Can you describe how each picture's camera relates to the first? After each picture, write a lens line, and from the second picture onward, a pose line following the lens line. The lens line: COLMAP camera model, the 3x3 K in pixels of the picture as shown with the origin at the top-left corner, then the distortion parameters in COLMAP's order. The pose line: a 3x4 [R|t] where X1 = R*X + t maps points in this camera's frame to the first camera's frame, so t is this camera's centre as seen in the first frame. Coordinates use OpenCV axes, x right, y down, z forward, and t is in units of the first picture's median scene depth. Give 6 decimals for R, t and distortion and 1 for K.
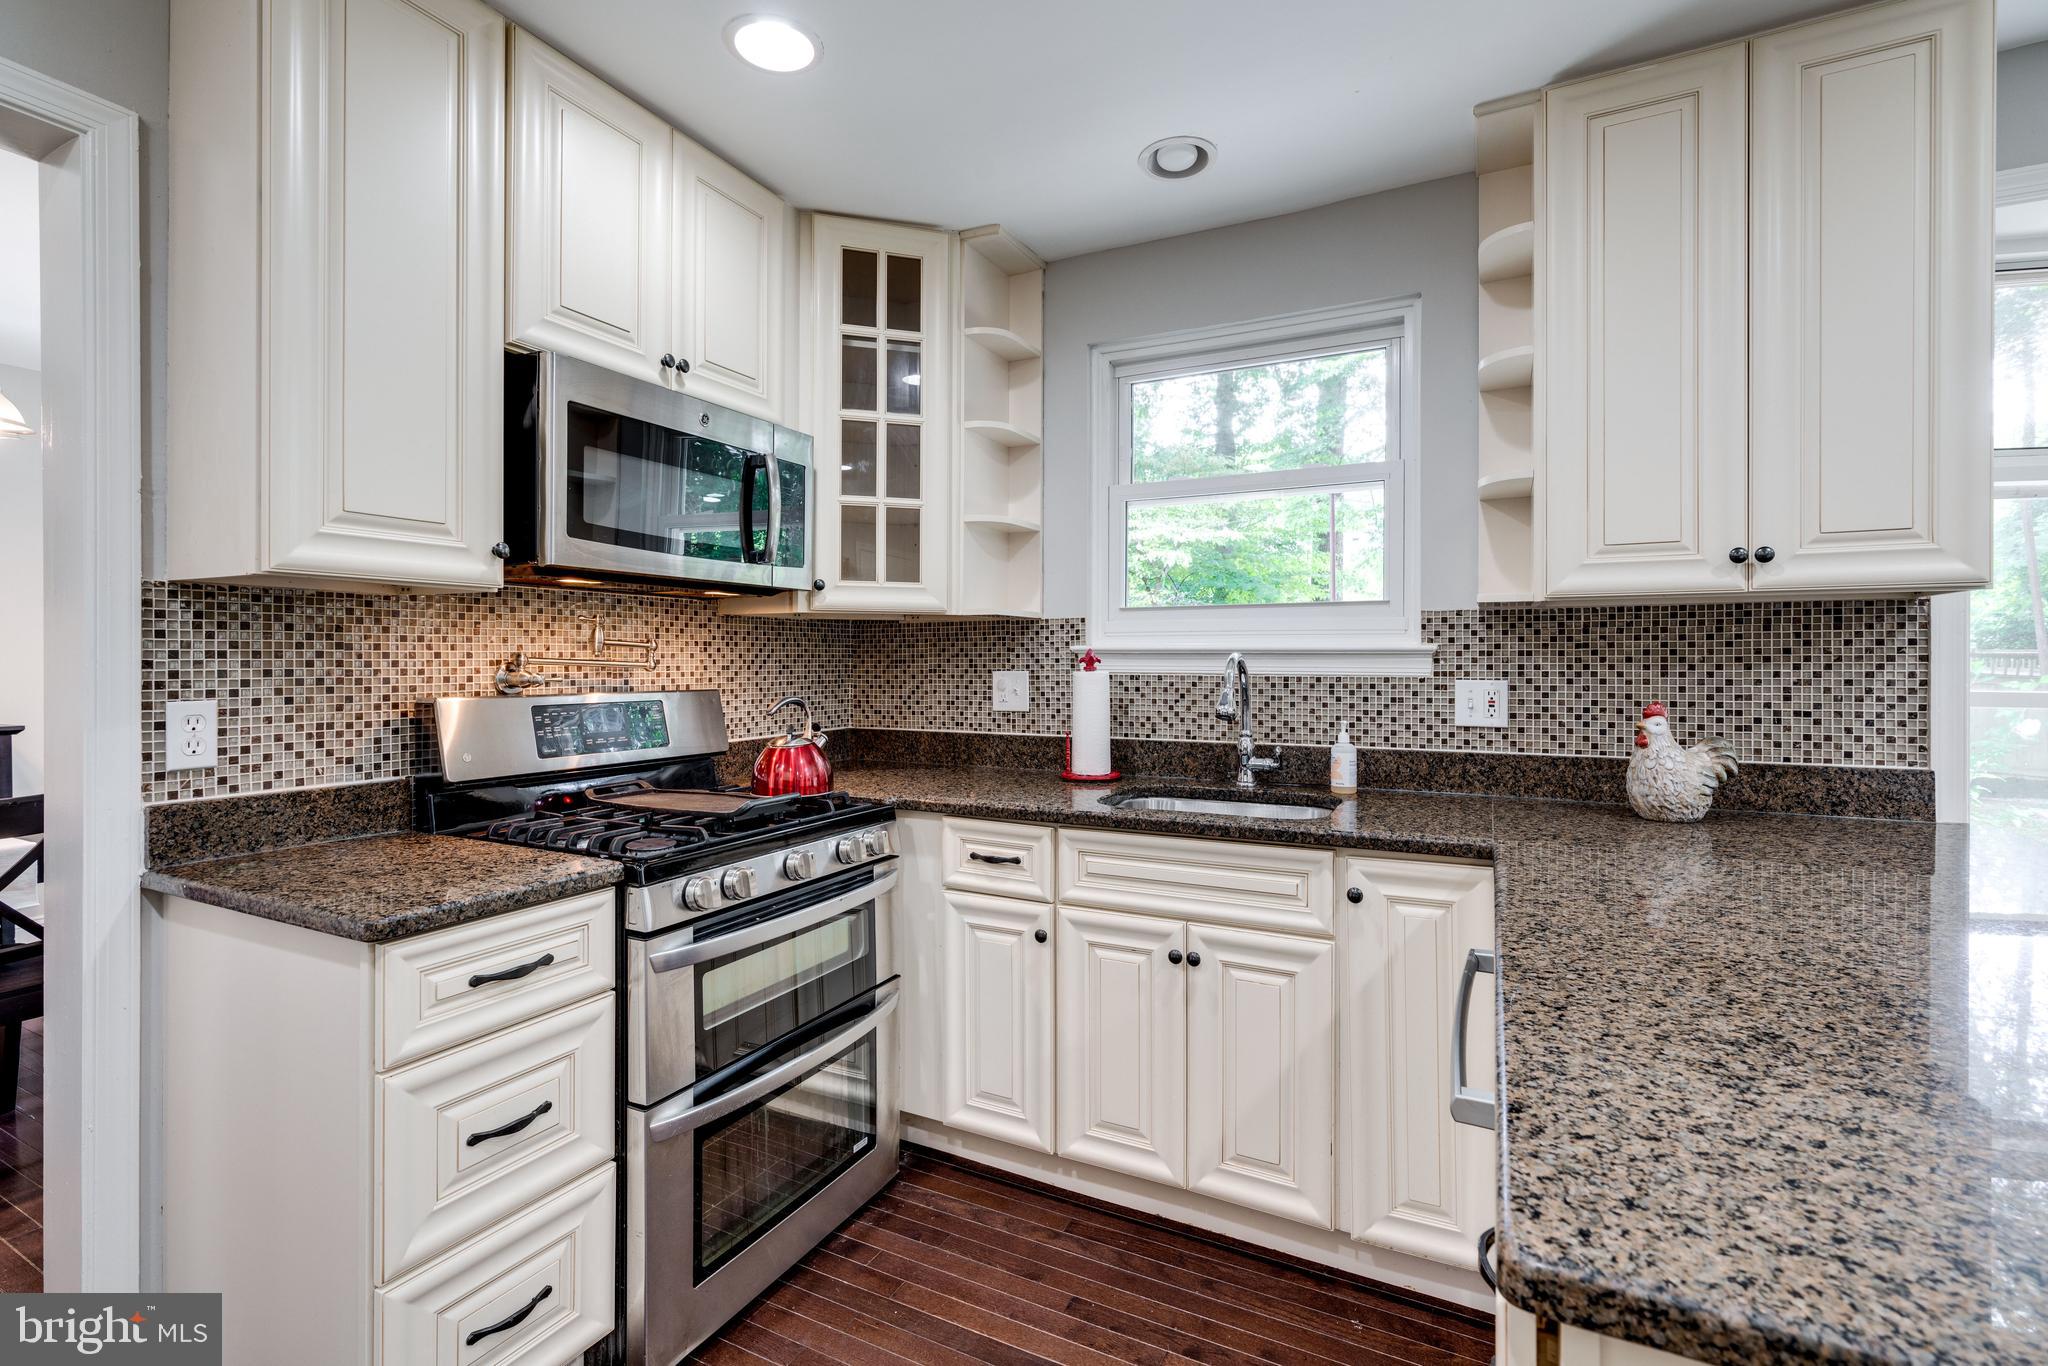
lens RADIAL K [[928.0, 0, 1008.1], [0, 928.0, 663.9], [0, 0, 1]] dist [-0.002265, 0.001092]
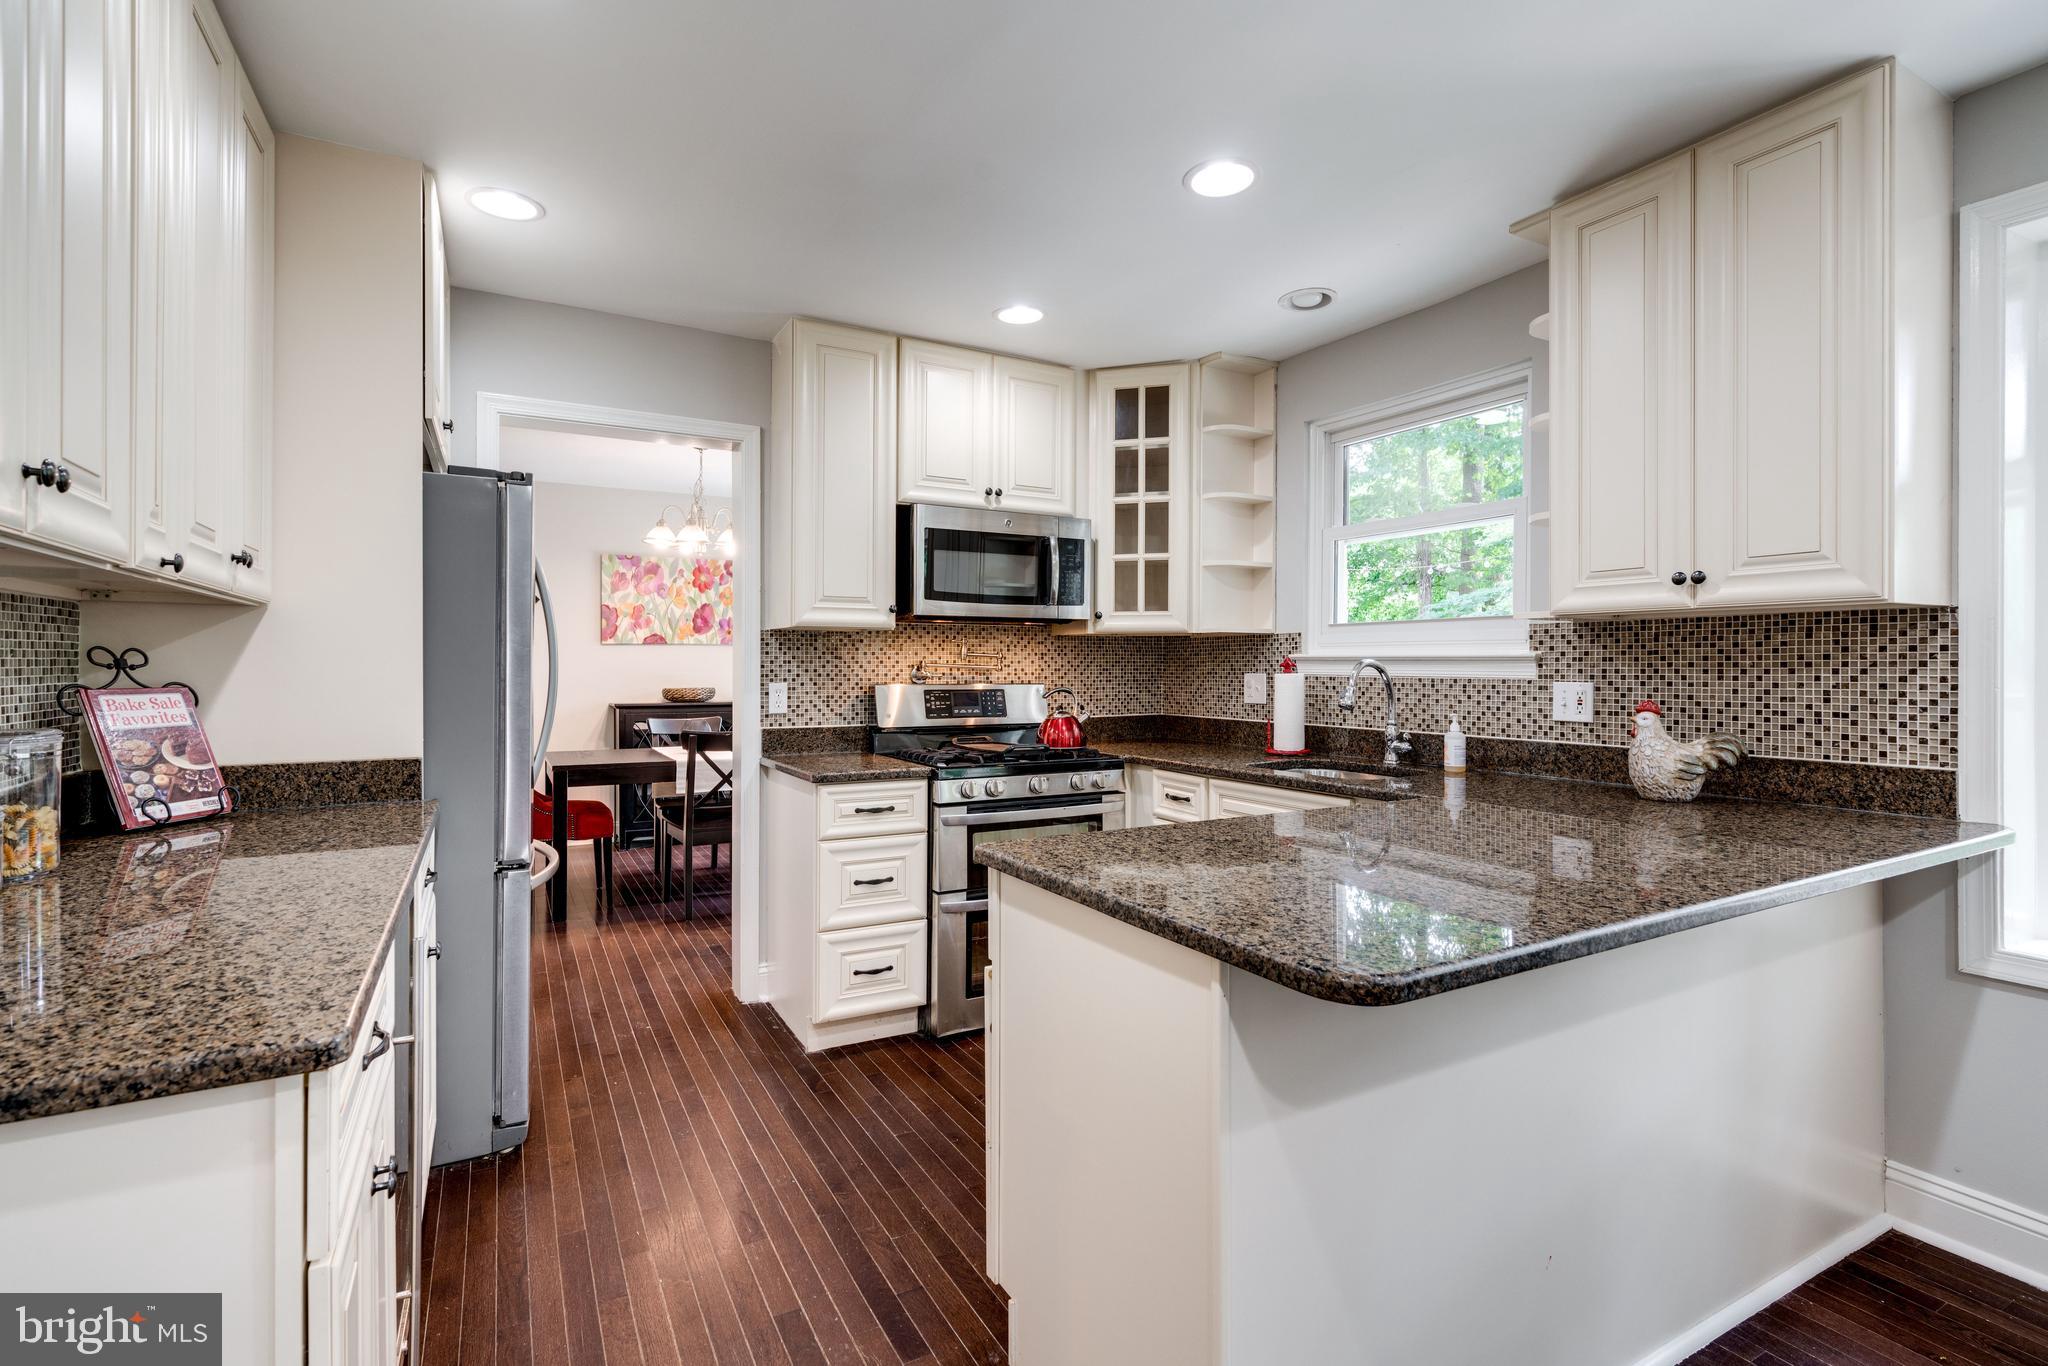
lens RADIAL K [[928.0, 0, 1003.8], [0, 928.0, 670.4], [0, 0, 1]] dist [-0.002265, 0.001092]
pose [[0.831090, 0.003921, -0.556124, 0.622322], [-0.003334, 0.999992, 0.002069, 0.002741], [0.556128, 0.000135, 0.831097, -0.423096]]
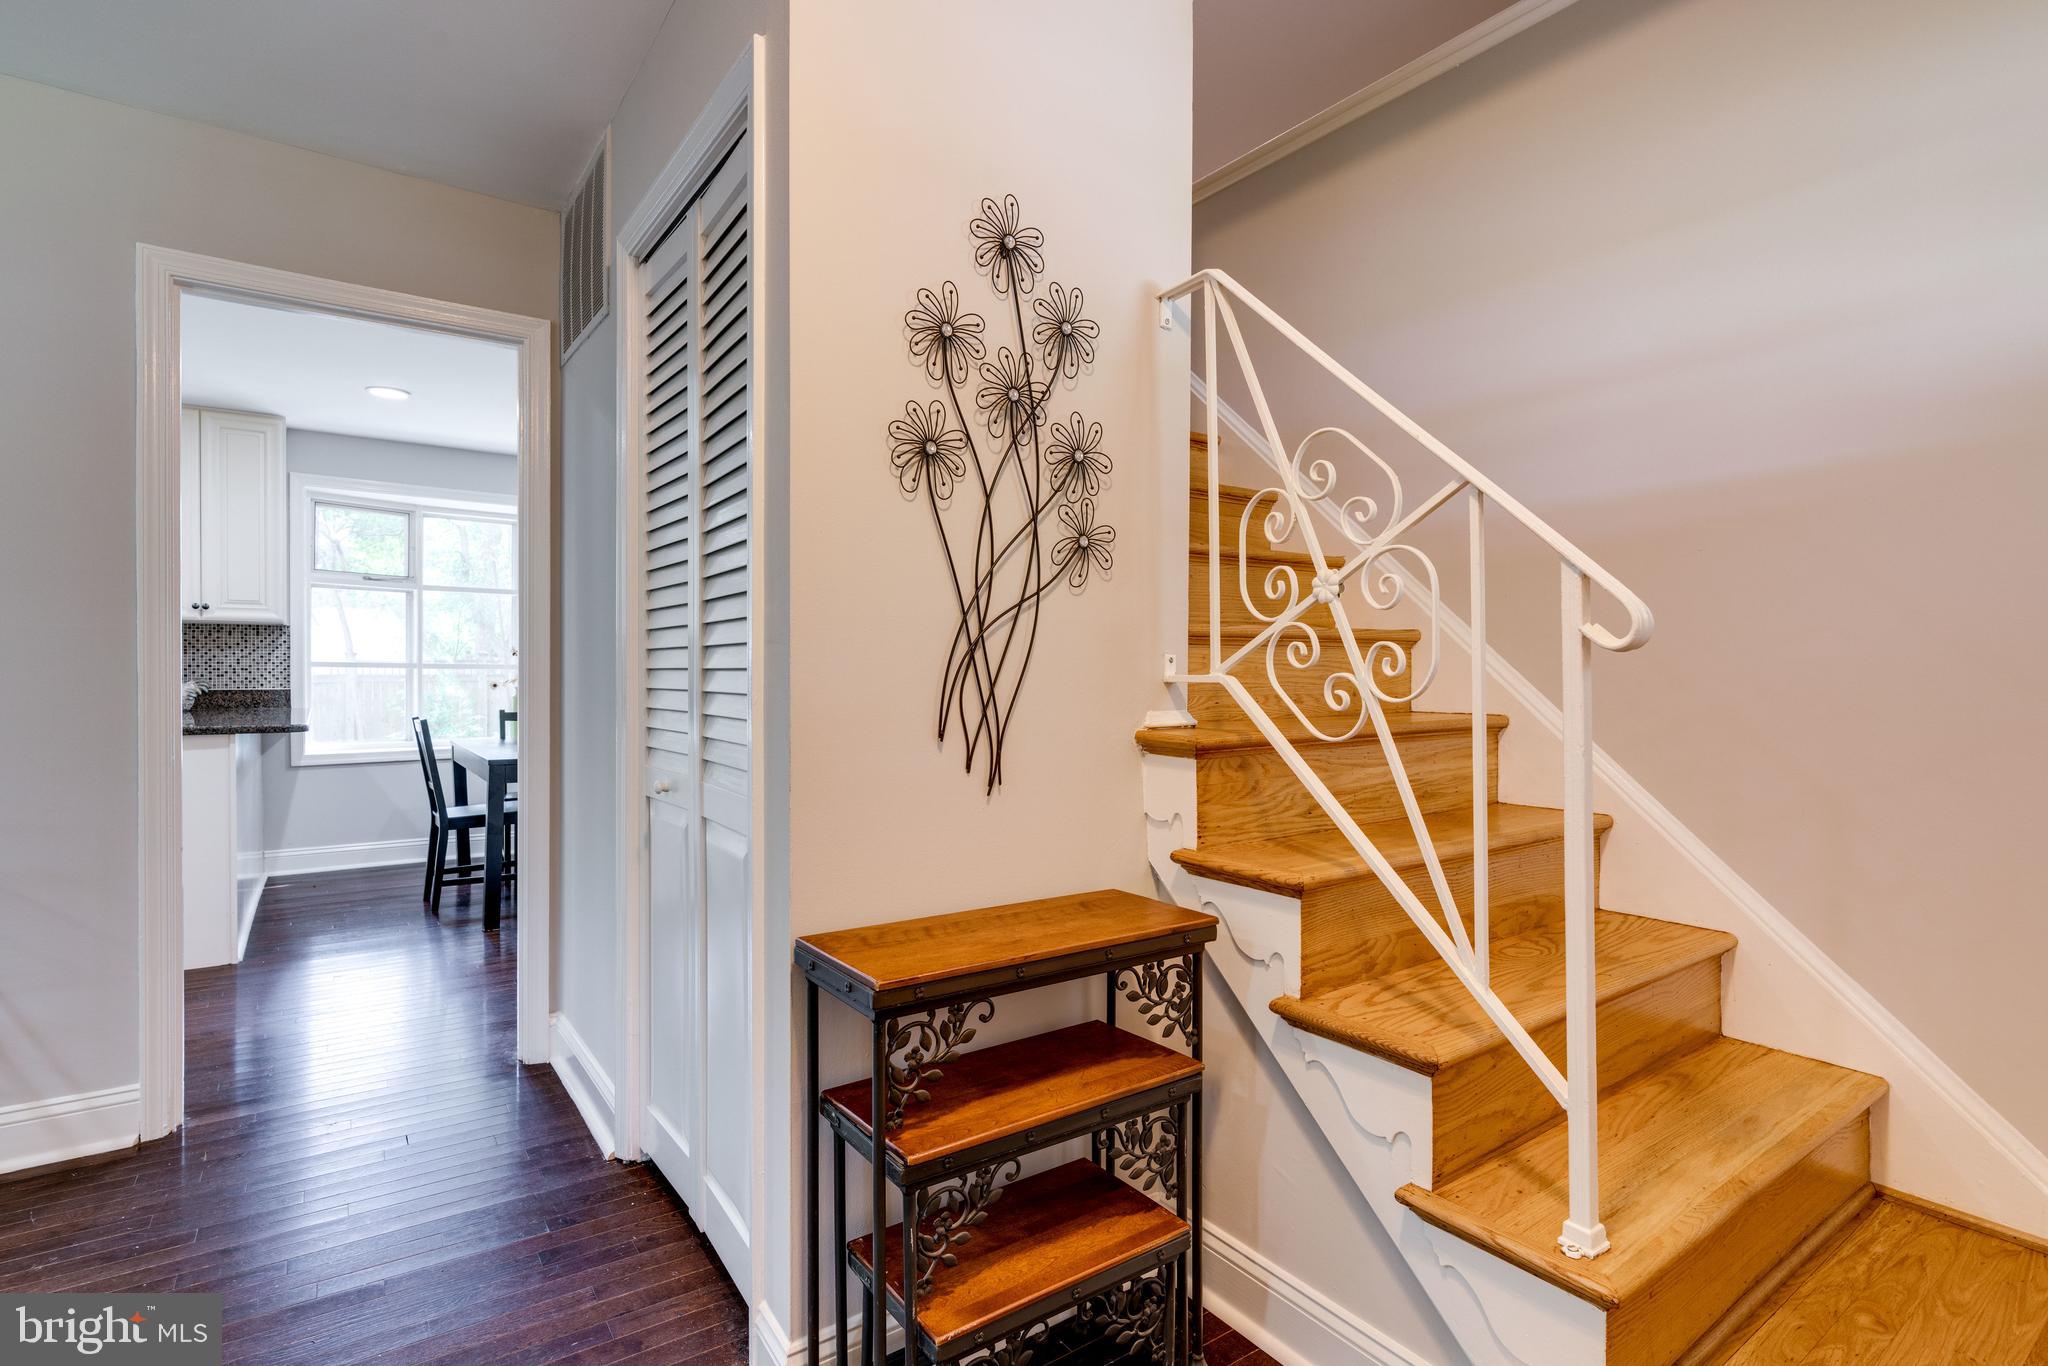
lens RADIAL K [[979.7, 0, 1022.7], [0, 979.7, 676.1], [0, 0, 1]] dist [-0.003143, -0.000338]
pose [[0.454672, 0.000597, 0.890659, -0.524235], [-0.002062, 0.999998, 0.000382, 0.064612], [-0.890657, -0.002011, 0.454672, -2.007243]]
